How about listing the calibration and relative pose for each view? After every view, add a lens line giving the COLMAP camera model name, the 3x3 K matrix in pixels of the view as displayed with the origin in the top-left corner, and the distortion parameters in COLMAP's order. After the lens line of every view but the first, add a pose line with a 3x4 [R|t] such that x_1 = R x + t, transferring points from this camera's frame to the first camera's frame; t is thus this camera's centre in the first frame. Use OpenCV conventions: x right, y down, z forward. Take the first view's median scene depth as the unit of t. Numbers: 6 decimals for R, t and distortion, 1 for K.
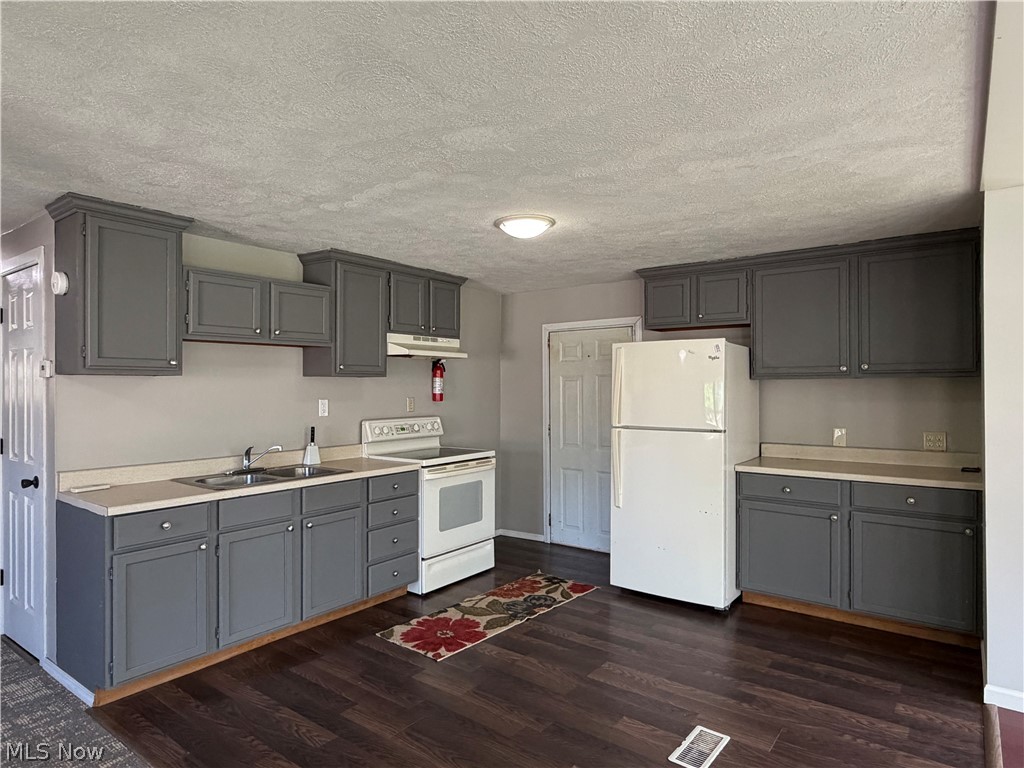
lens RADIAL K [[602.1, 0, 507.3], [0, 602.1, 383.0], [0, 0, 1]] dist [-0.004988, 0.000535]
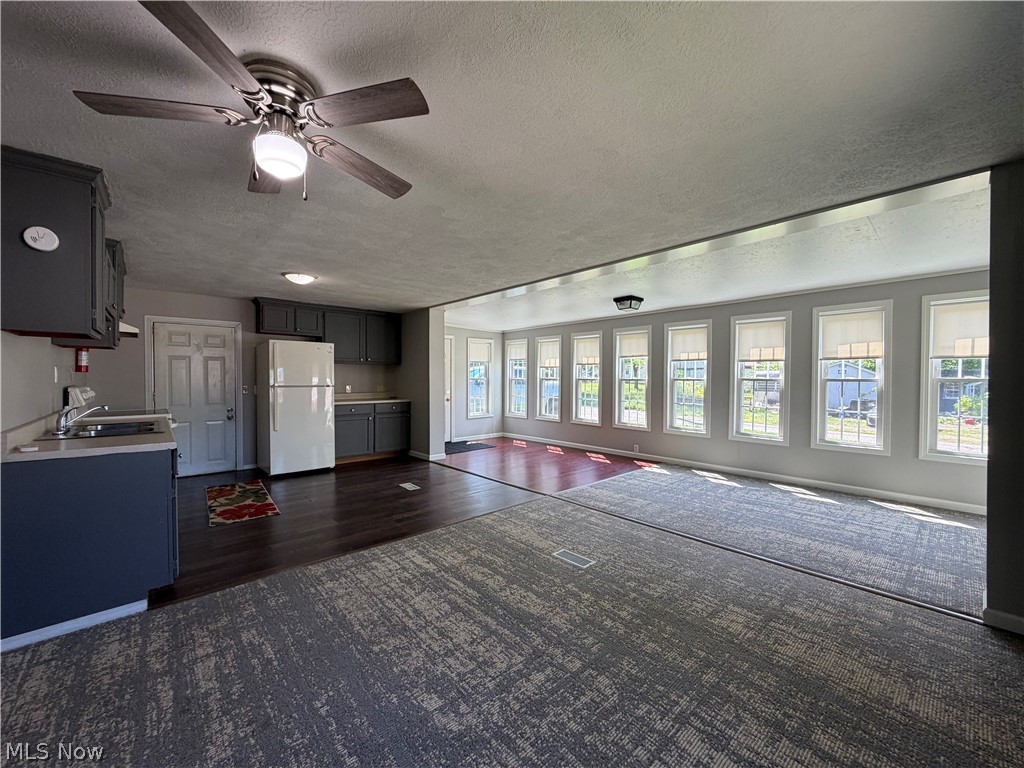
lens RADIAL K [[406.6, 0, 506.4], [0, 406.6, 384.6], [0, 0, 1]] dist [-0.000636, -0.000036]
pose [[0.201286, -0.014483, 0.979425, -0.918832], [-0.011456, 0.999787, 0.017139, 0.040465], [-0.979465, -0.014670, 0.201078, 0.082276]]
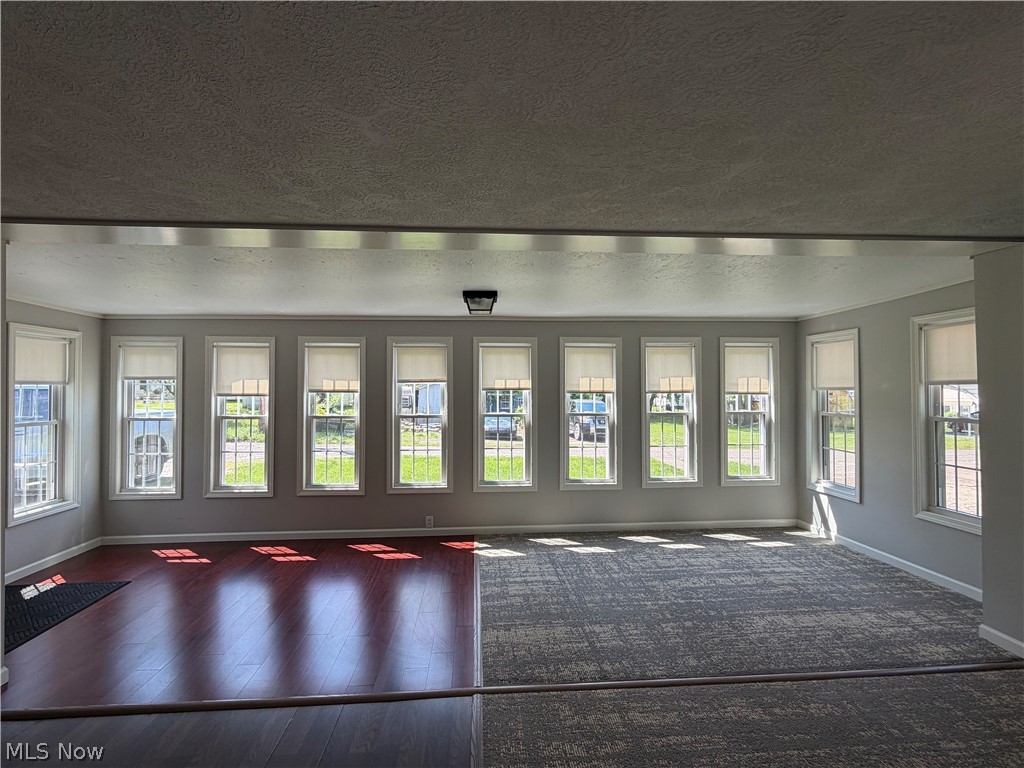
lens RADIAL K [[468.2, 0, 507.6], [0, 468.2, 384.3], [0, 0, 1]] dist [0.001811, -0.000701]
pose [[-0.654147, 0.012785, 0.756259, -0.304363], [-0.002416, 0.999817, -0.018992, -0.018763], [-0.756363, -0.014251, -0.653997, 0.547193]]
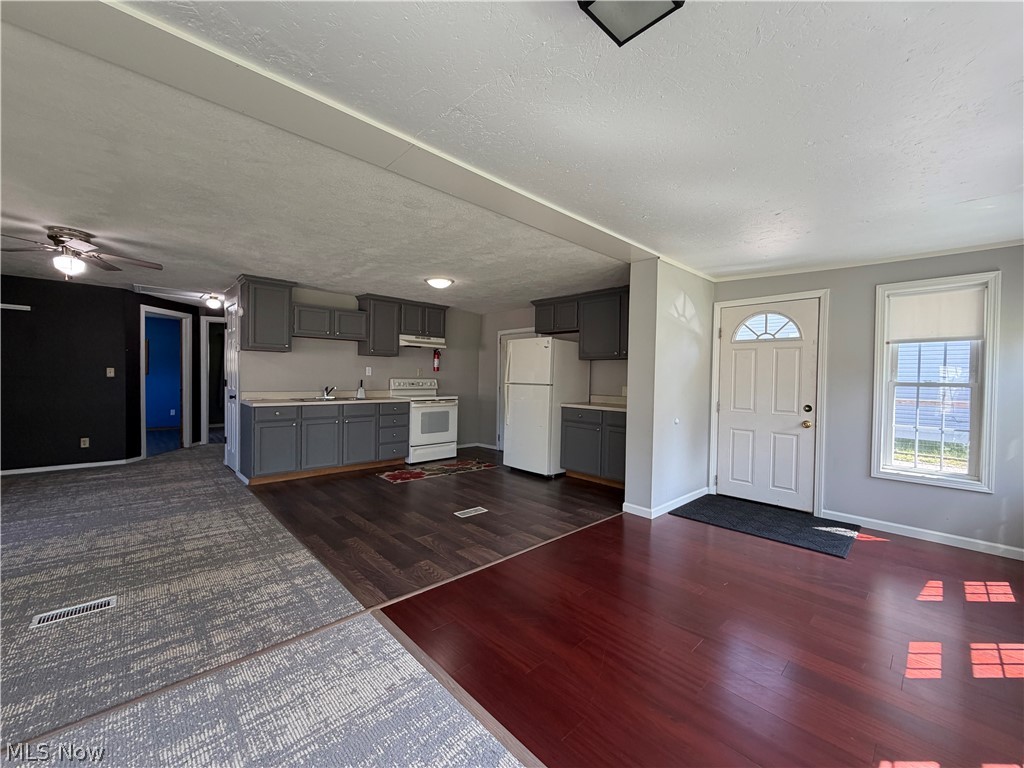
lens RADIAL K [[406.6, 0, 507.6], [0, 406.6, 383.7], [0, 0, 1]] dist [-0.000636, -0.000036]
pose [[0.984836, 0.022463, -0.172028, 0.430344], [-0.018492, 0.999525, 0.024655, 0.044621], [0.172500, -0.021100, 0.984784, -0.303475]]
